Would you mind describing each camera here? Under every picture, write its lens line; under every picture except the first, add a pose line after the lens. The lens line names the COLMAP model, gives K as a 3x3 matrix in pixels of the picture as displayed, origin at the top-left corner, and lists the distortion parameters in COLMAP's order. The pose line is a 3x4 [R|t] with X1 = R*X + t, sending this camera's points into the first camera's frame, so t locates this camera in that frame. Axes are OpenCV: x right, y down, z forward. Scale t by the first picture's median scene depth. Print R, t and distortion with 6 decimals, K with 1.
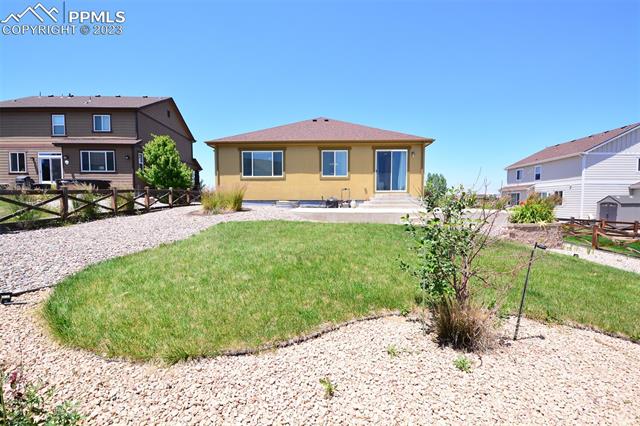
lens RADIAL K [[275.6, 0, 320.0], [0, 275.6, 213.0], [0, 0, 1]] dist [-0.013960, -0.000488]
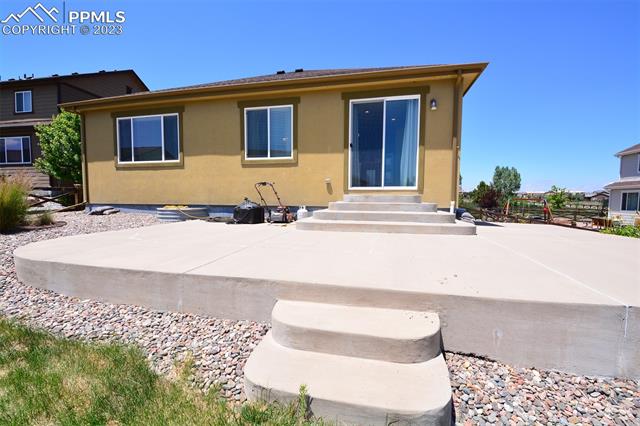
lens RADIAL K [[262.2, 0, 320.8], [0, 262.2, 222.3], [0, 0, 1]] dist [-0.000101, -0.000179]
pose [[0.984180, 0.023168, -0.175652, 0.234014], [-0.017068, 0.999200, 0.036164, -0.036142], [0.176349, -0.032594, 0.983788, 0.538534]]
